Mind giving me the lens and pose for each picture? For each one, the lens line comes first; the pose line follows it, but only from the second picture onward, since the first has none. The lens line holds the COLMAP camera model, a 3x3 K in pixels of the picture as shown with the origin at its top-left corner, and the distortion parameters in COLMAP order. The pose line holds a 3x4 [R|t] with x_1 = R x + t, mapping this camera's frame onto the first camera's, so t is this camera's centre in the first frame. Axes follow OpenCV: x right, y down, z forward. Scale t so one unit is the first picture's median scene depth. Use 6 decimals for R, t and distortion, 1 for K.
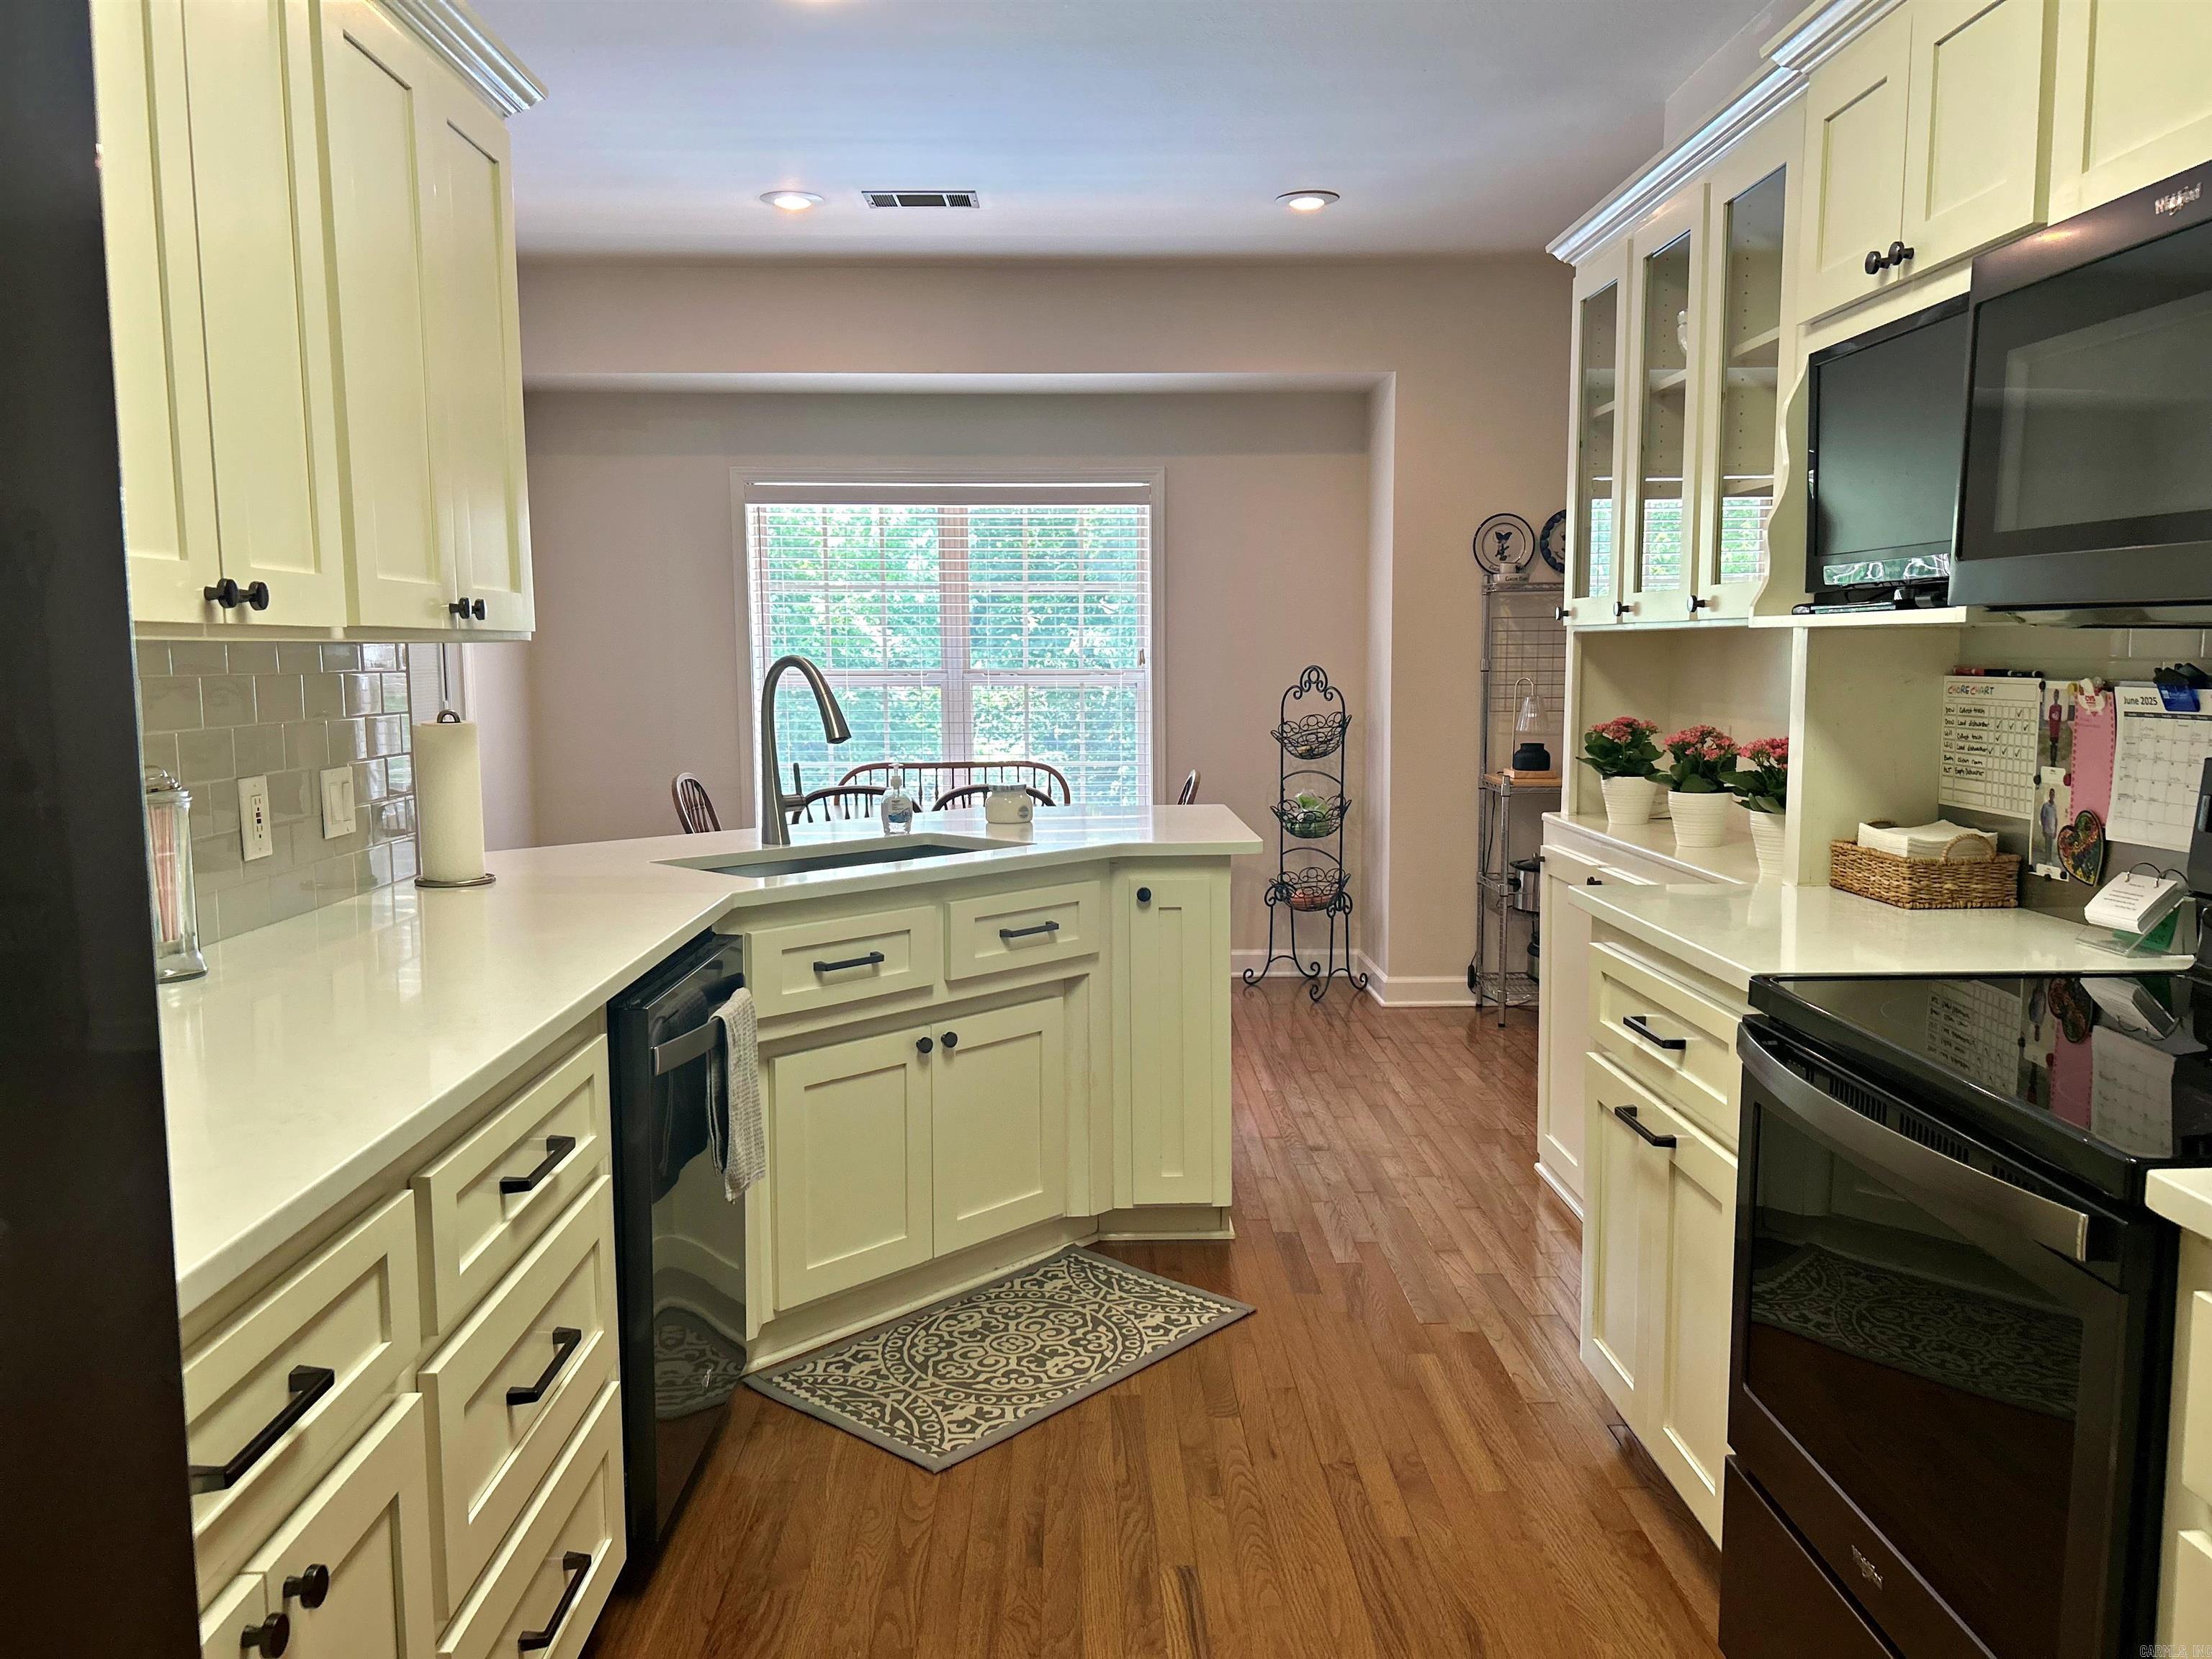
lens RADIAL K [[1669.8, 0, 1115.2], [0, 1669.8, 830.2], [0, 0, 1]] dist [0.046676, -0.048581]
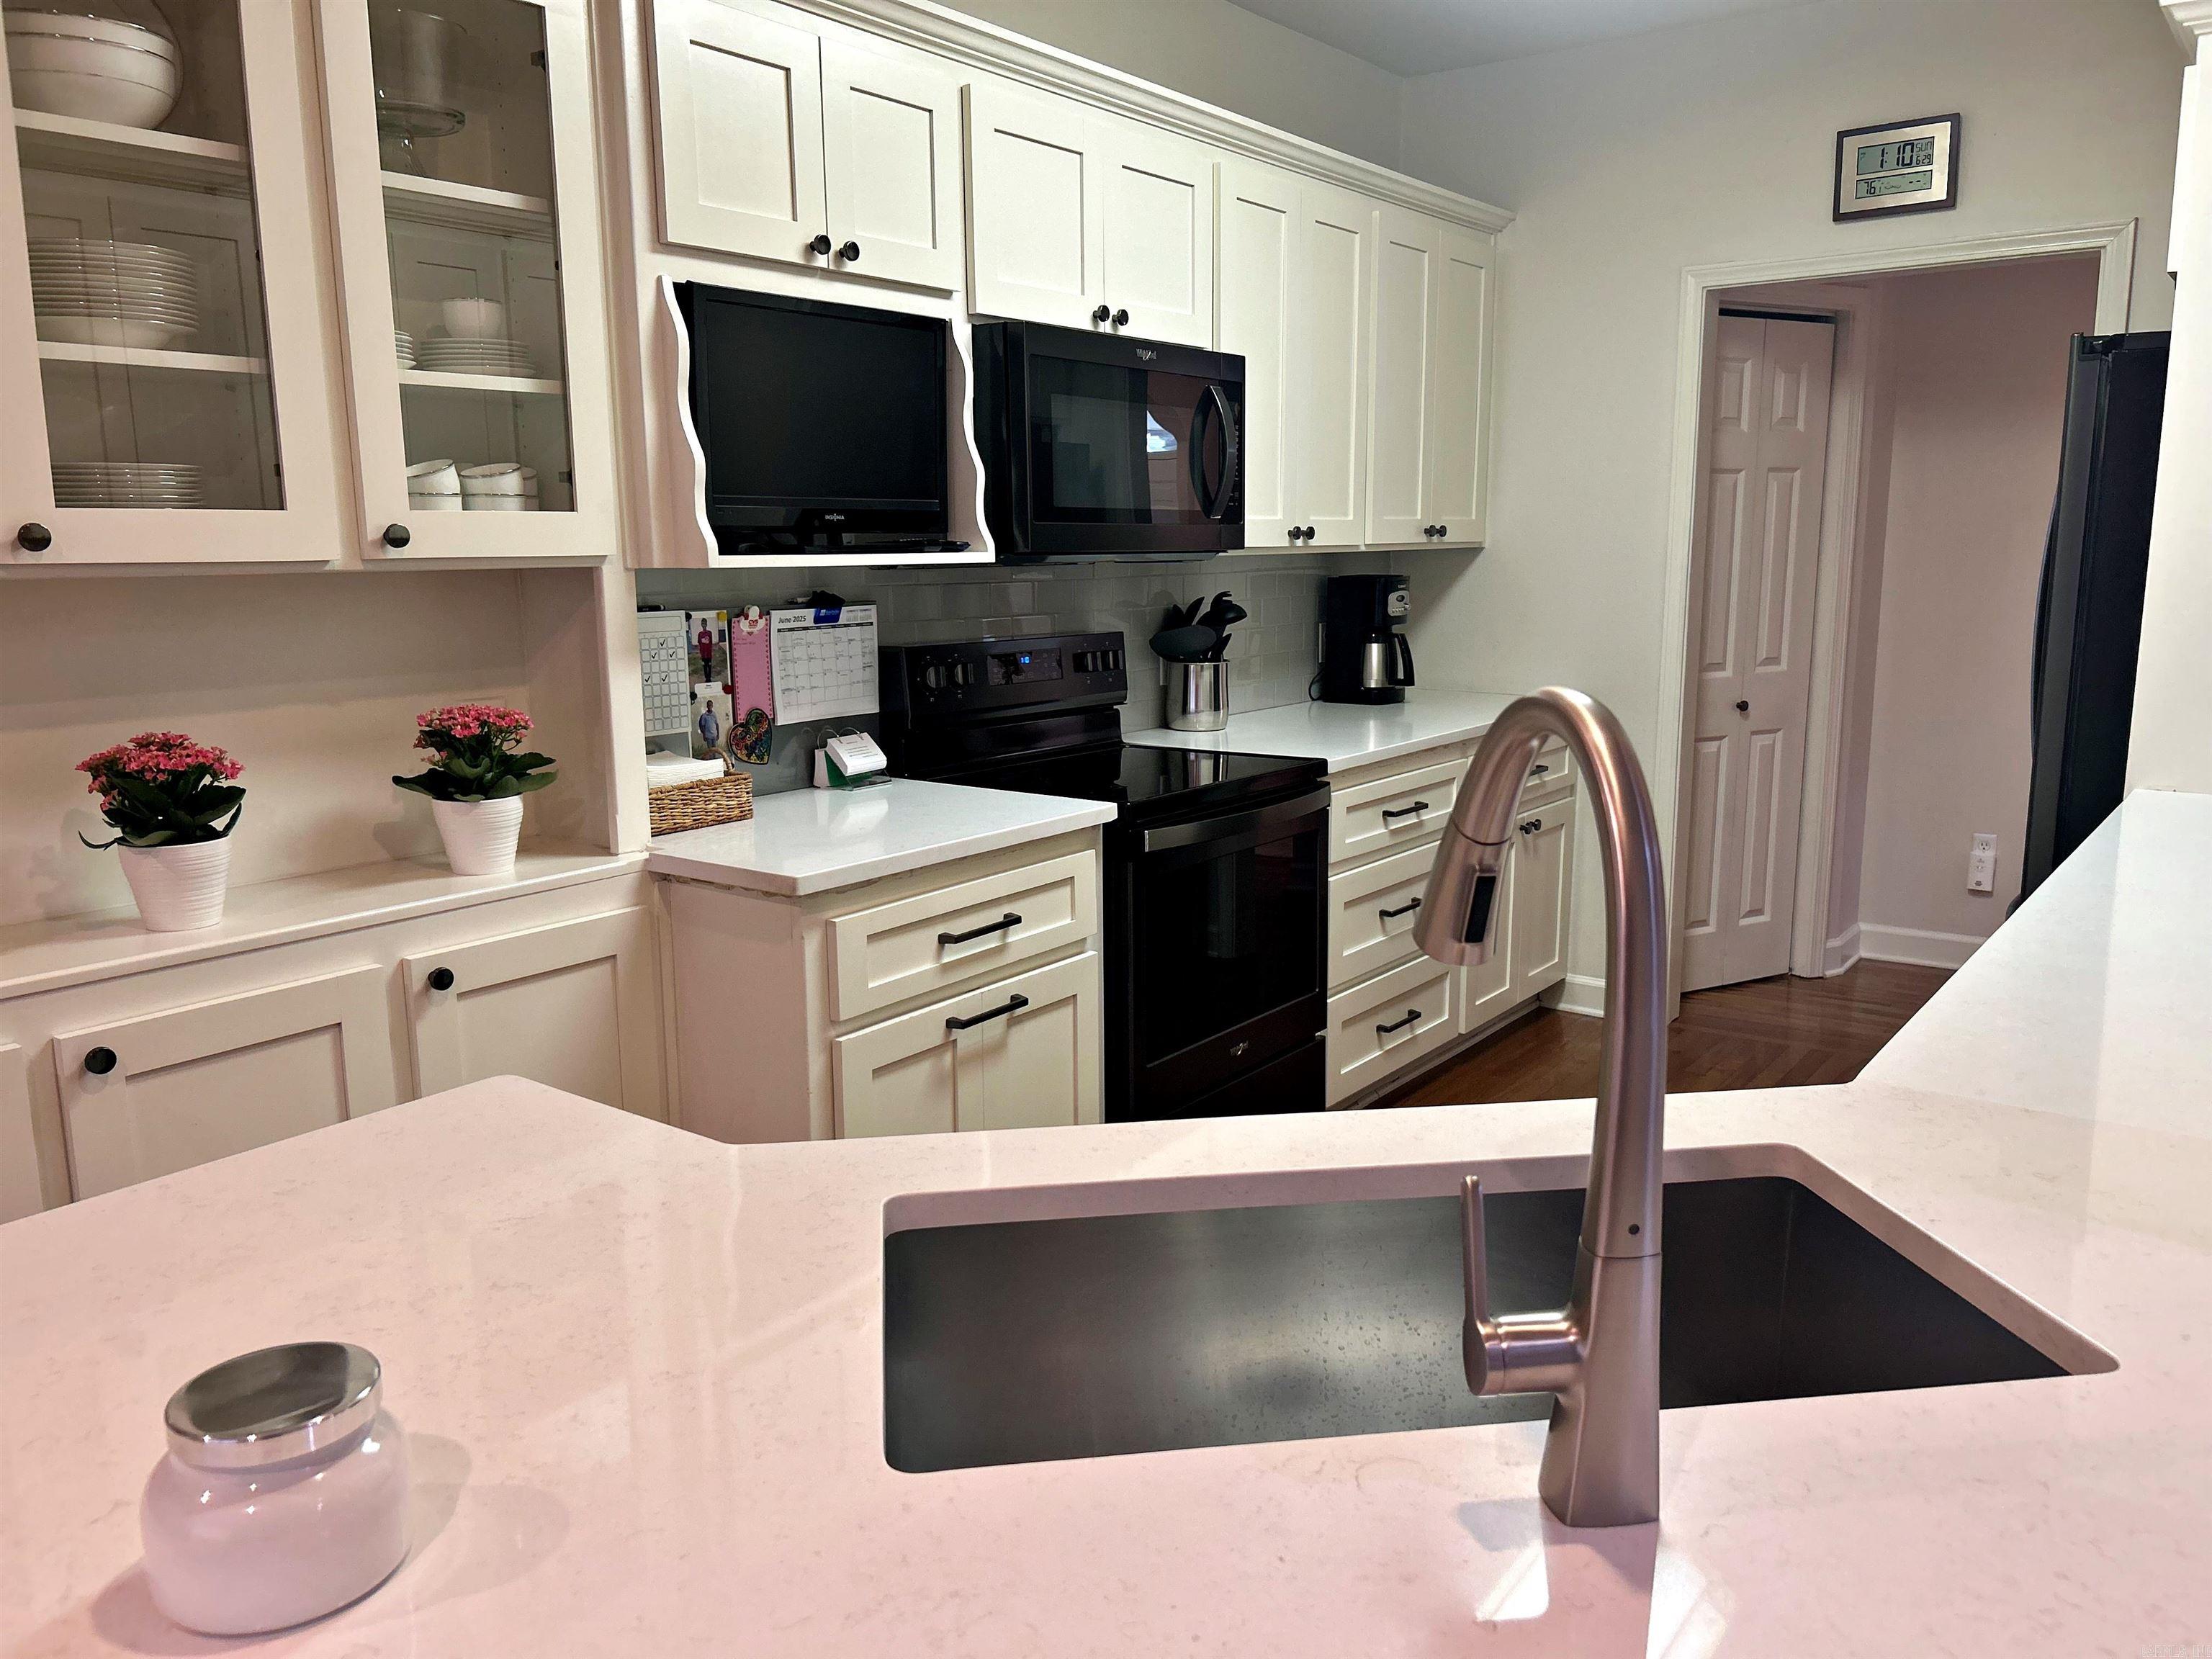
lens RADIAL K [[1669.8, 0, 1100.8], [0, 1669.8, 828.9], [0, 0, 1]] dist [0.046676, -0.048581]
pose [[-0.778758, -0.090108, 0.620819, -0.340037], [0.085065, 0.965322, 0.246816, -0.169142], [-0.621530, 0.245020, -0.744087, 1.413300]]
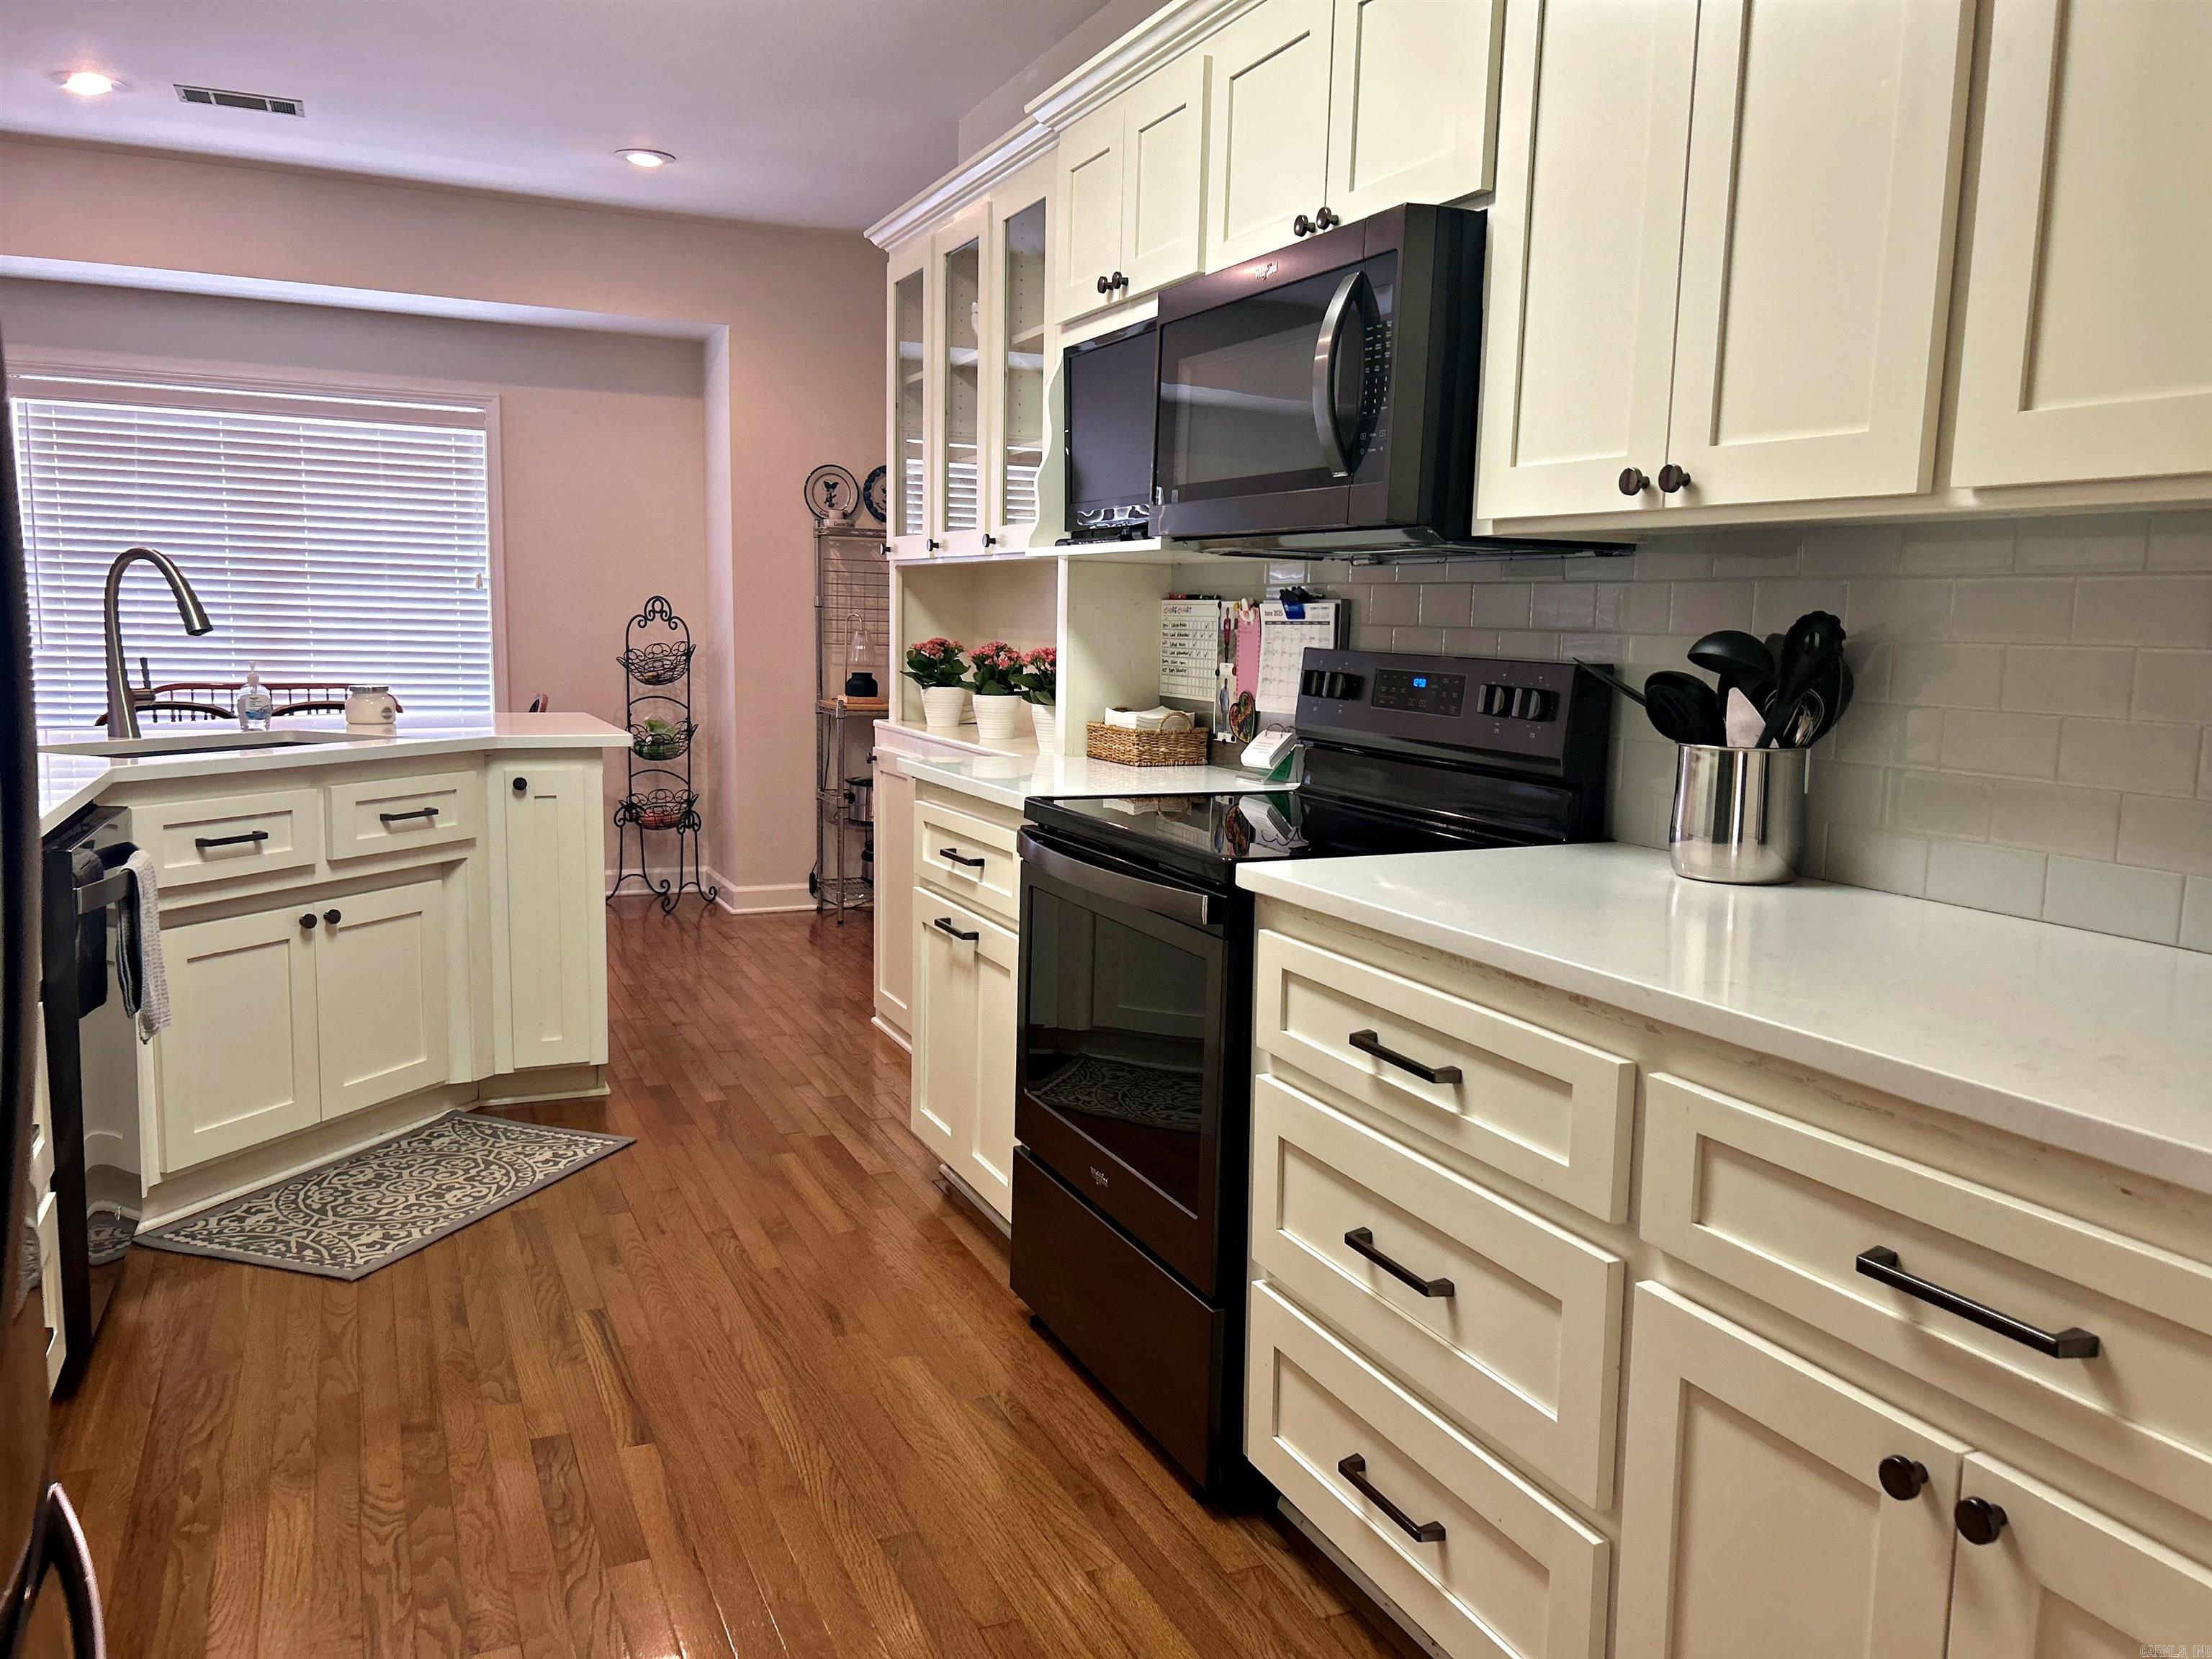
lens RADIAL K [[1669.8, 0, 1150.7], [0, 1669.8, 863.5], [0, 0, 1]] dist [0.046676, -0.048581]
pose [[0.914251, -0.028968, 0.404112, -0.060030], [0.012454, 0.998979, 0.043434, 0.056080], [-0.404958, -0.034677, 0.913678, -0.212646]]
